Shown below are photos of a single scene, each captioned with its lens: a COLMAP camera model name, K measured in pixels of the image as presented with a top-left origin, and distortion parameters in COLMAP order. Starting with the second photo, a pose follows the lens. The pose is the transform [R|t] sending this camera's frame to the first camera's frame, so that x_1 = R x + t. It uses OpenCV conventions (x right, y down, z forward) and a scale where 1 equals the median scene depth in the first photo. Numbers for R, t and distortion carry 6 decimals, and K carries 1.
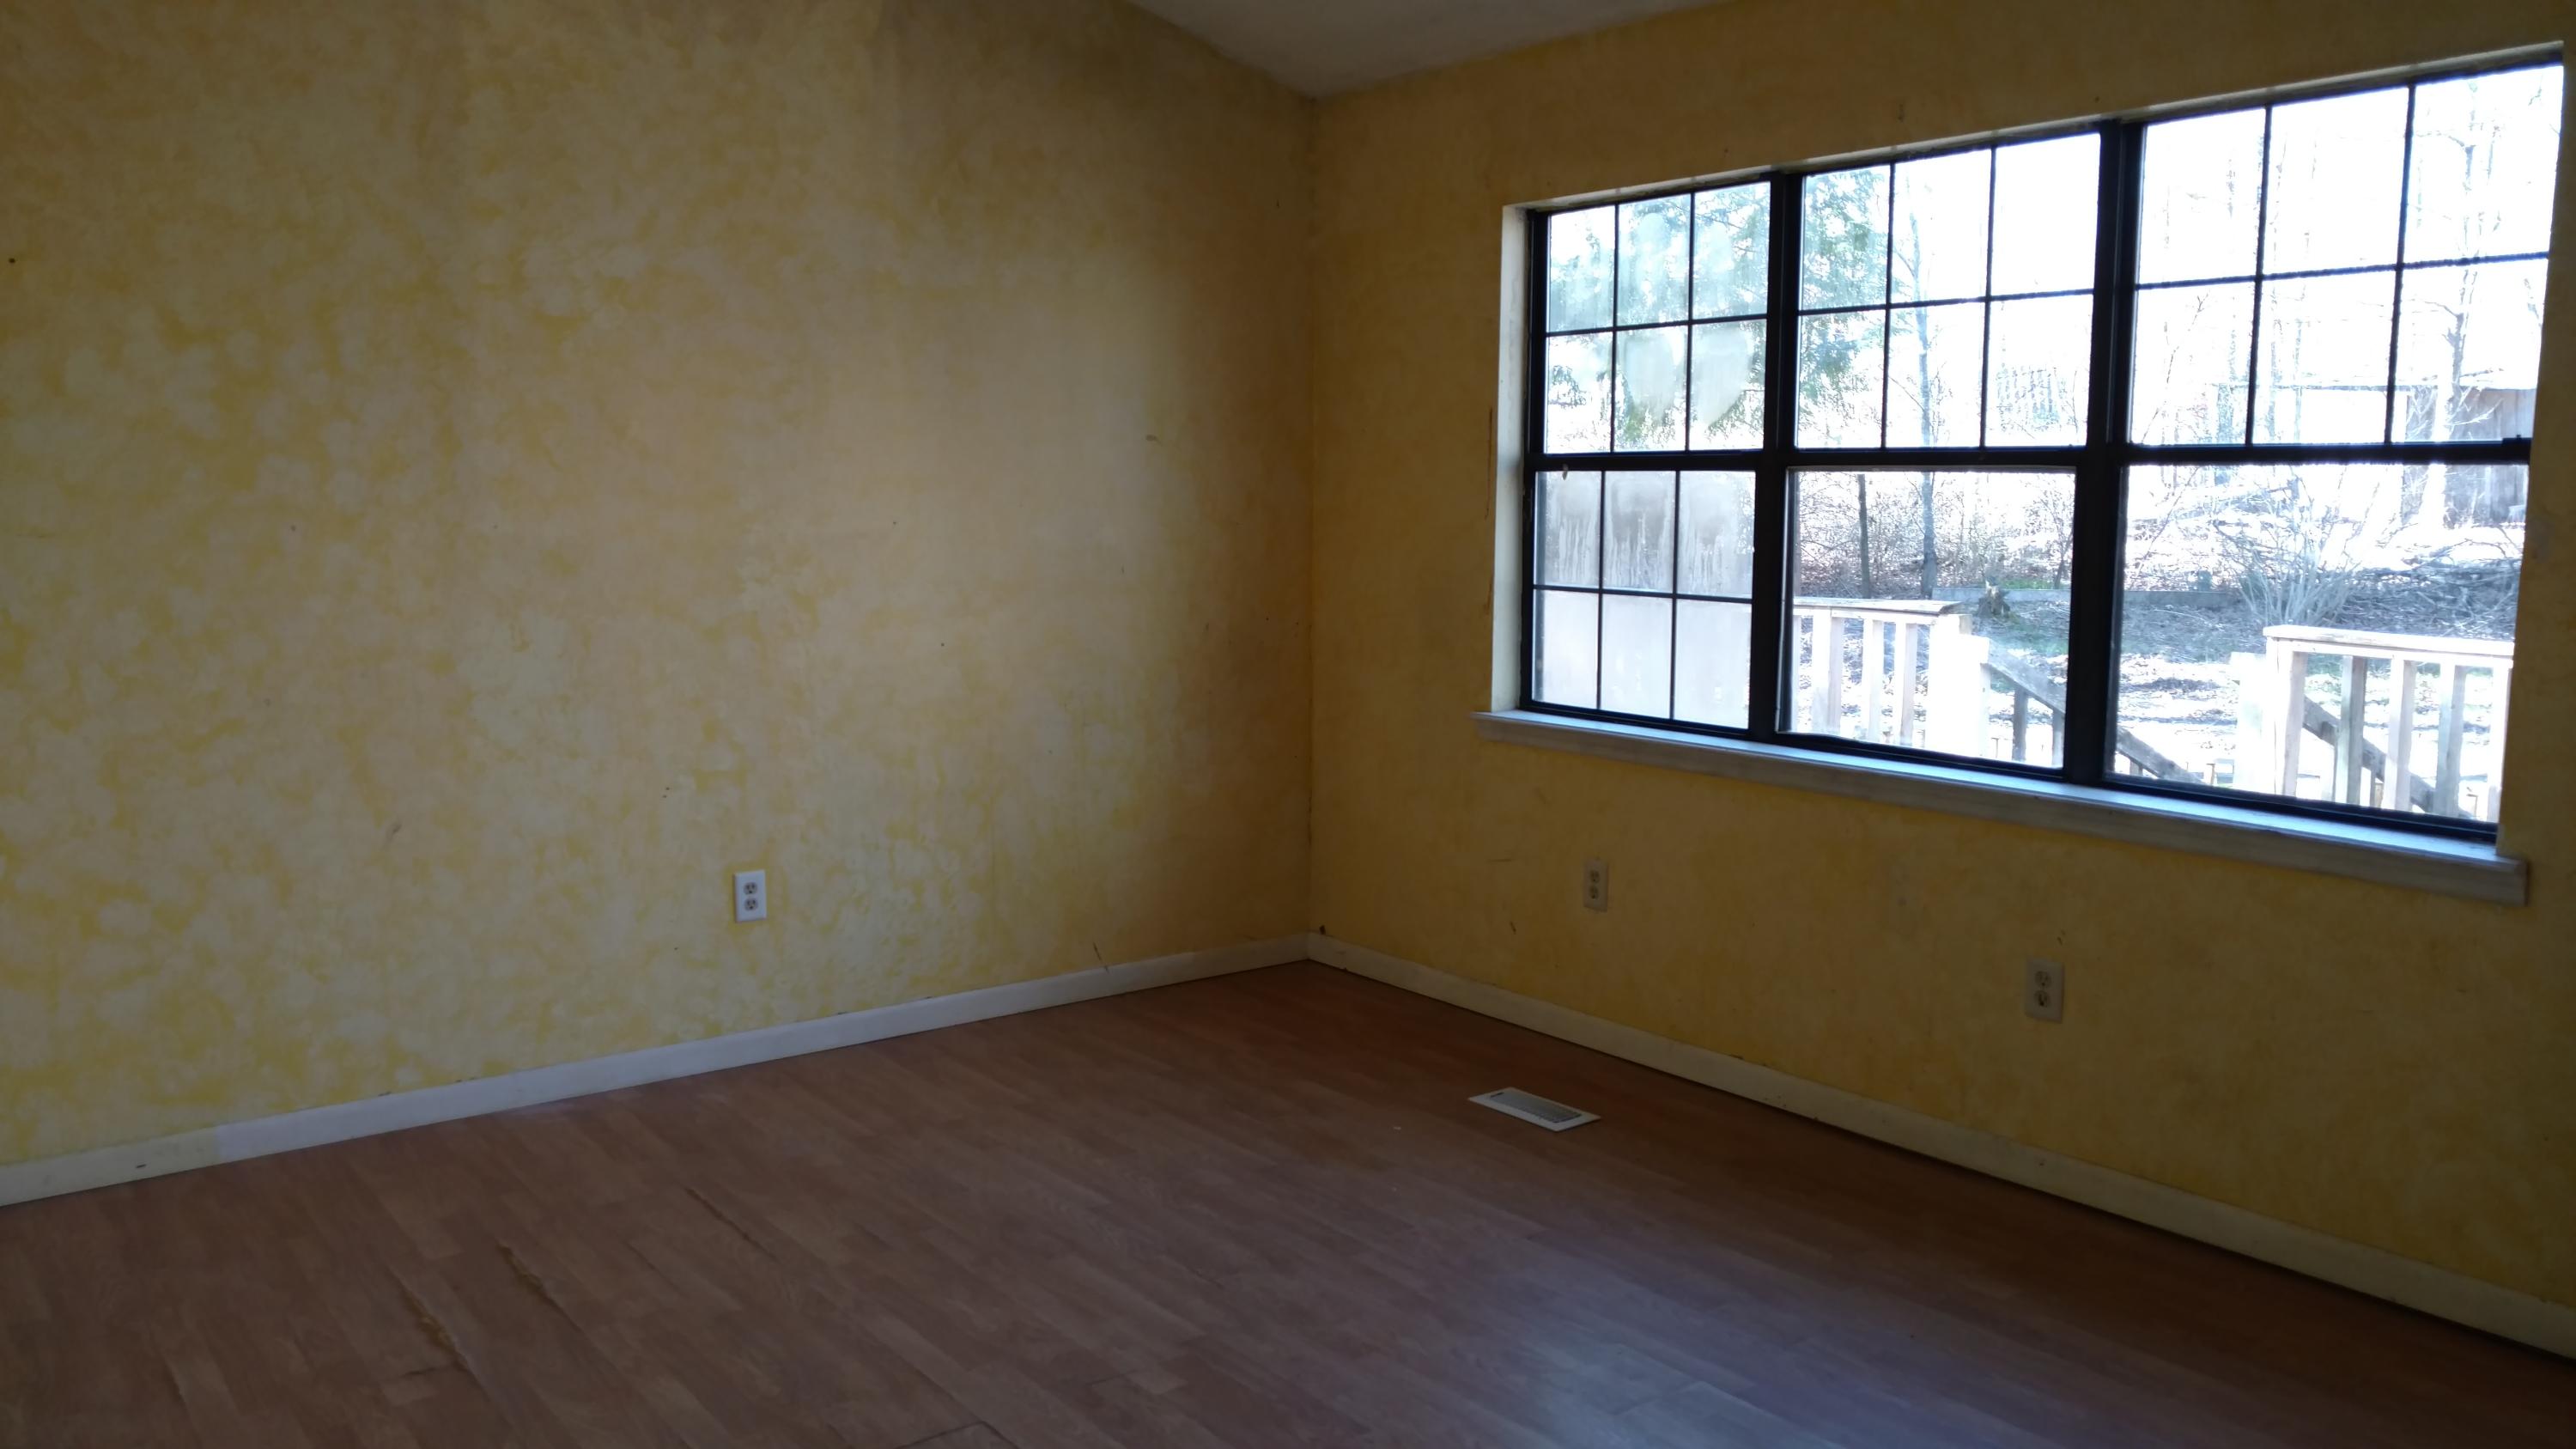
lens RADIAL K [[2040.7, 0, 1288.0], [0, 2040.7, 724.5], [0, 0, 1]] dist [0.003224, 0.007707]
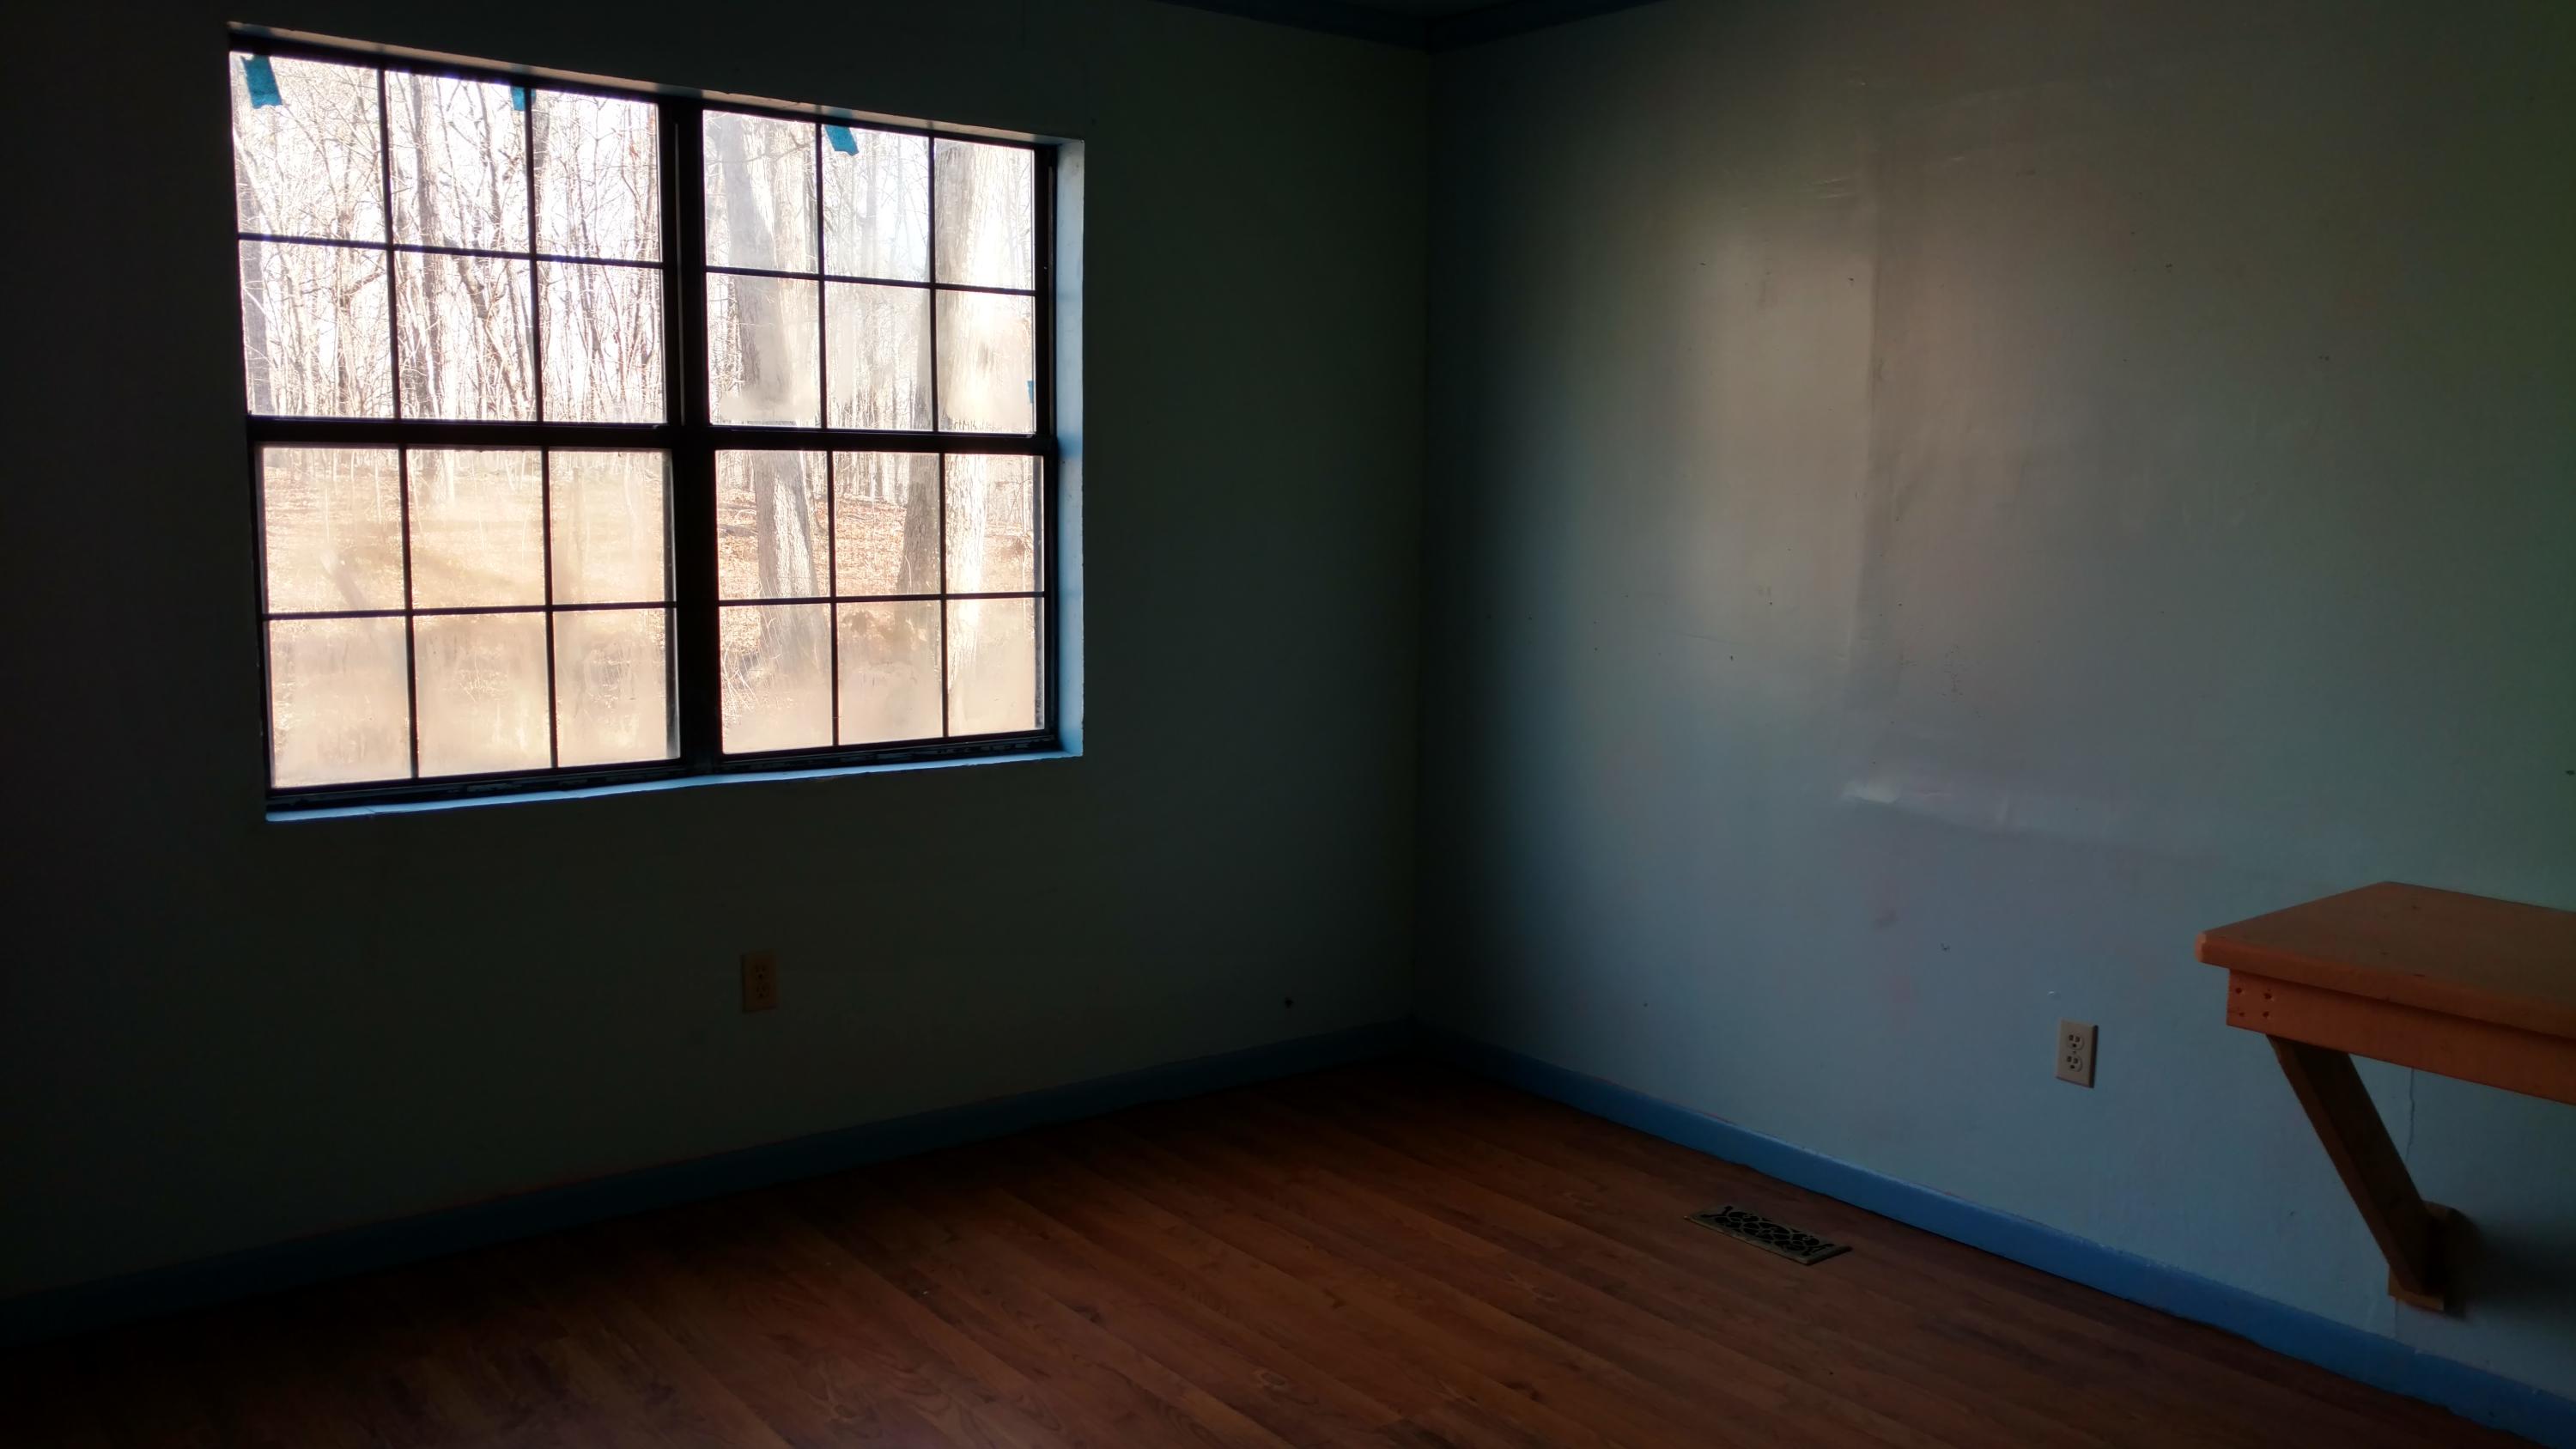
lens RADIAL K [[2040.7, 0, 1288.0], [0, 2040.7, 724.5], [0, 0, 1]] dist [0.003224, 0.007707]
pose [[-0.055868, -0.123003, 0.990833, -0.615524], [0.113680, 0.985145, 0.128706, -0.091031], [-0.991945, 0.119828, -0.041055, 0.782674]]
